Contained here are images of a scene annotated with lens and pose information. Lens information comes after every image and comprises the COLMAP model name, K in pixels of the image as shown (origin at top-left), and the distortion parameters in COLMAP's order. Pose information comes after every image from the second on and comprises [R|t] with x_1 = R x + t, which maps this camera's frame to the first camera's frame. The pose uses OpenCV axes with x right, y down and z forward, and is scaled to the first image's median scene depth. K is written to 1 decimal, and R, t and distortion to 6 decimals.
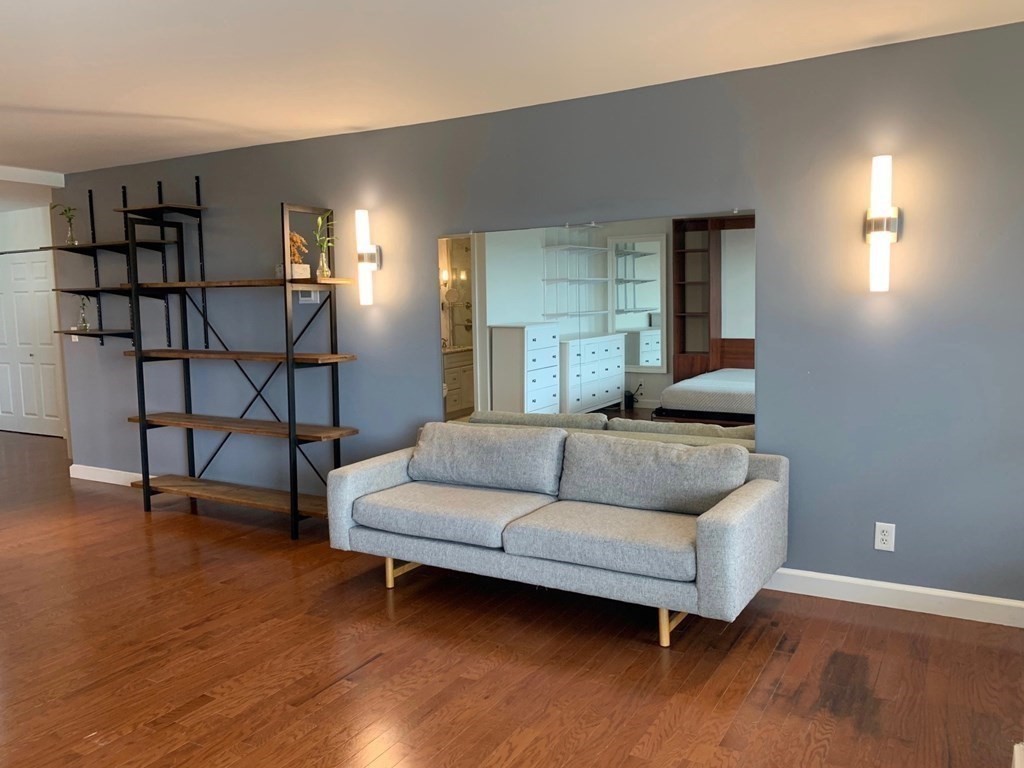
lens RADIAL K [[774.4, 0, 512.0], [0, 774.4, 384.0], [0, 0, 1]] dist [0.095260, -0.174614]
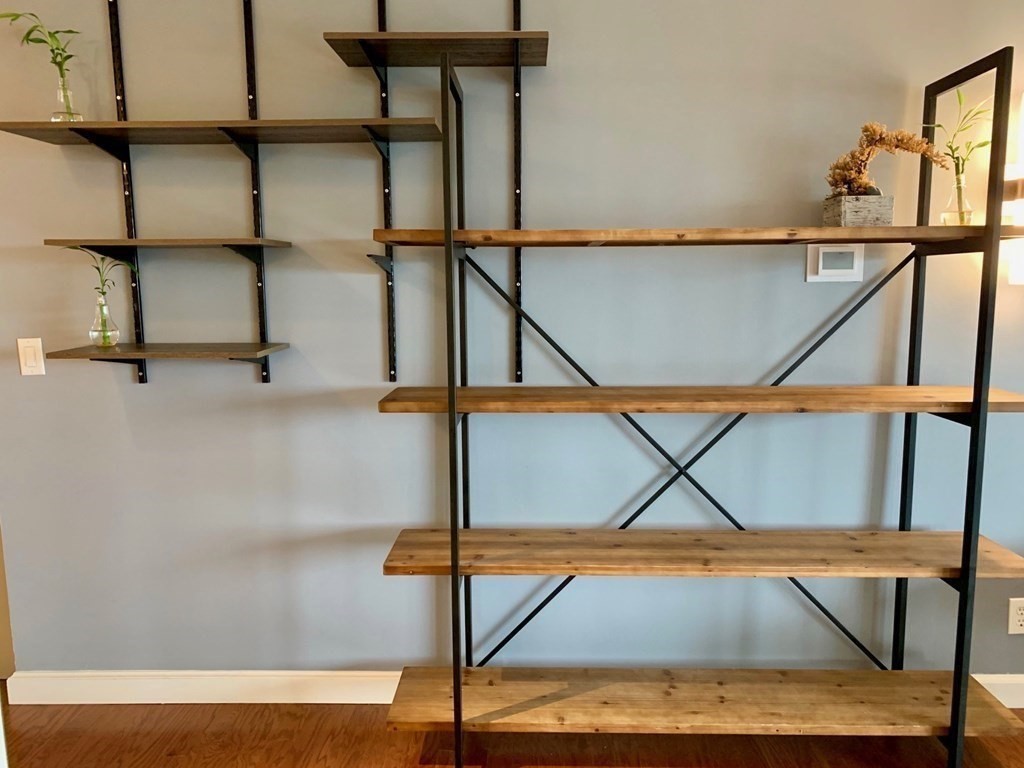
lens RADIAL K [[795.0, 0, 514.0], [0, 795.0, 374.2], [0, 0, 1]] dist [0.102325, -0.192533]
pose [[0.878628, -0.055863, 0.474228, -0.597706], [0.042782, 0.998349, 0.038341, -0.066234], [-0.475587, -0.013399, 0.879567, 0.591499]]
